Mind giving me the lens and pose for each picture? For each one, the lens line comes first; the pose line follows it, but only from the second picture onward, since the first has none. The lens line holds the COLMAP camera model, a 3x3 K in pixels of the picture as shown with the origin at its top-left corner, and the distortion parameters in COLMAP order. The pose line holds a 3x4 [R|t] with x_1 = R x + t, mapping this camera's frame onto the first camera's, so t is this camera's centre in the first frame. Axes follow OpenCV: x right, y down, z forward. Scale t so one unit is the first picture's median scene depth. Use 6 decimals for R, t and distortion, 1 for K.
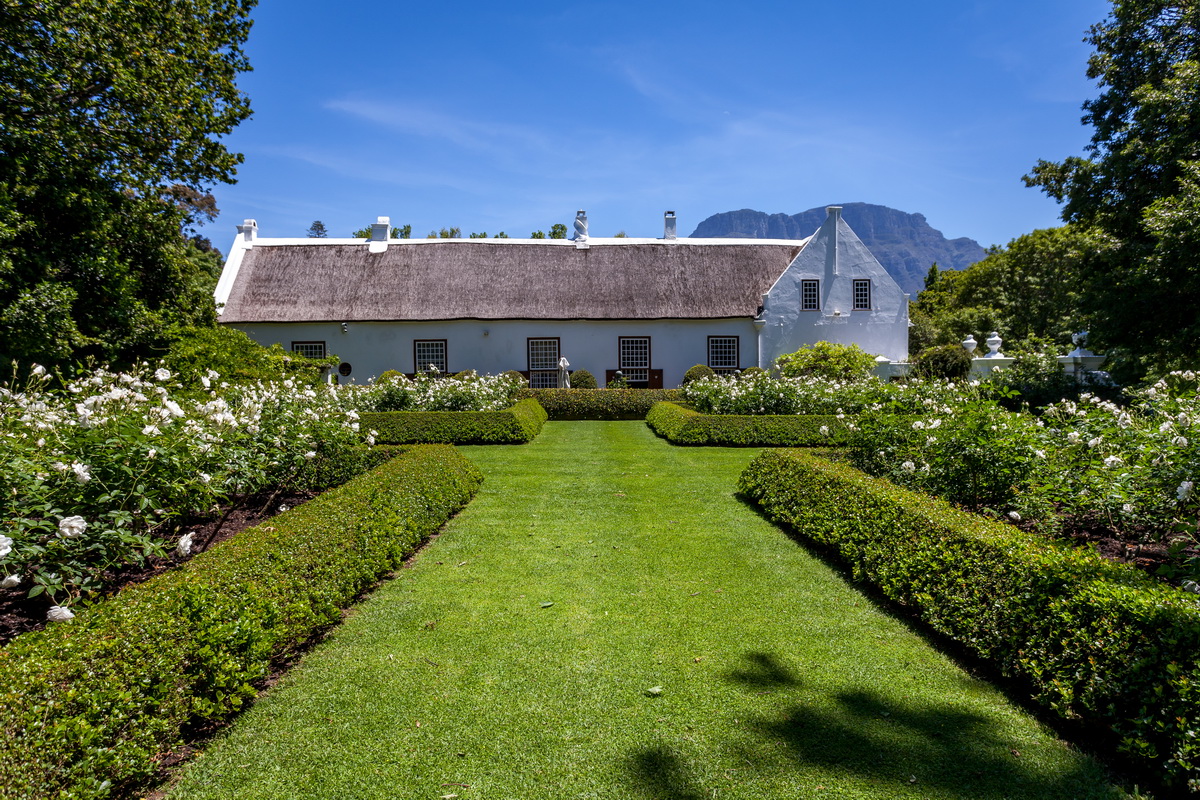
lens RADIAL K [[739.2, 0, 598.4], [0, 739.2, 397.1], [0, 0, 1]] dist [-0.004929, 0.000348]
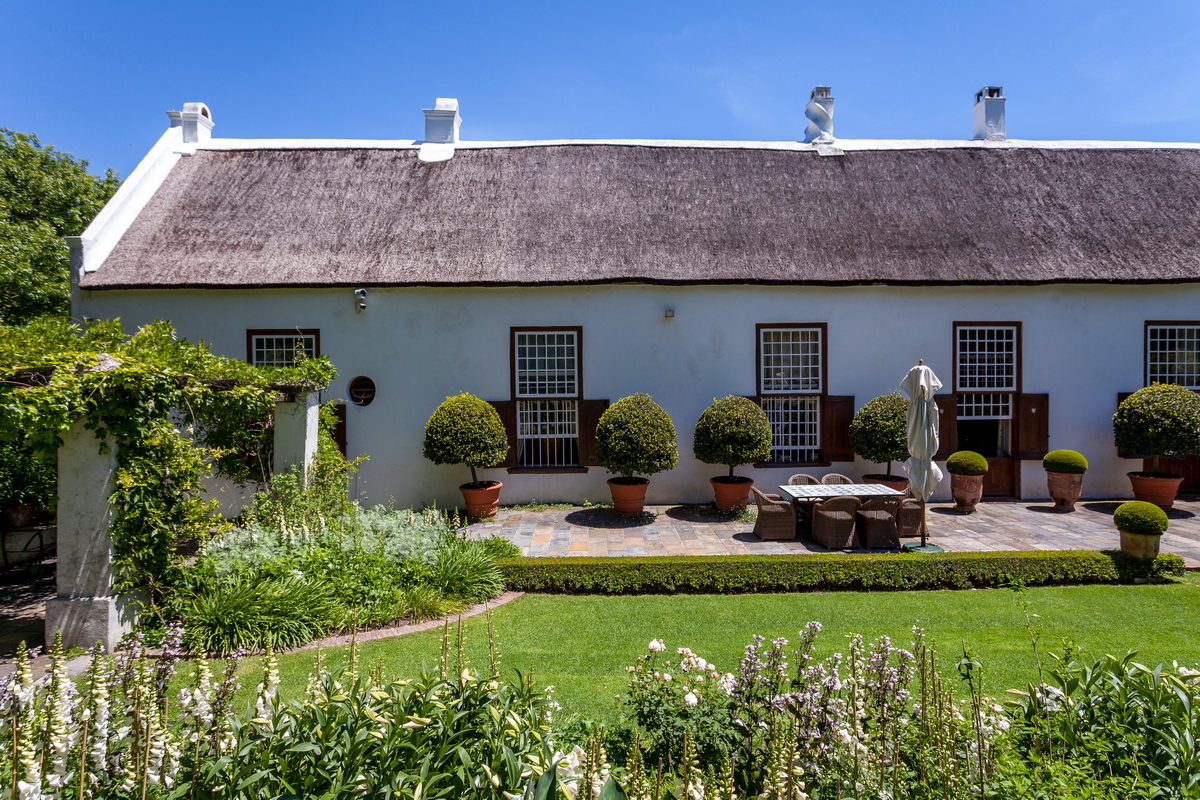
lens RADIAL K [[653.8, 0, 601.5], [0, 653.8, 400.7], [0, 0, 1]] dist [0.004320, 0.000381]
pose [[0.998895, 0.006525, -0.046541, -0.169397], [-0.007008, 0.999923, -0.010217, -0.027315], [0.046471, 0.010532, 0.998864, 0.581166]]
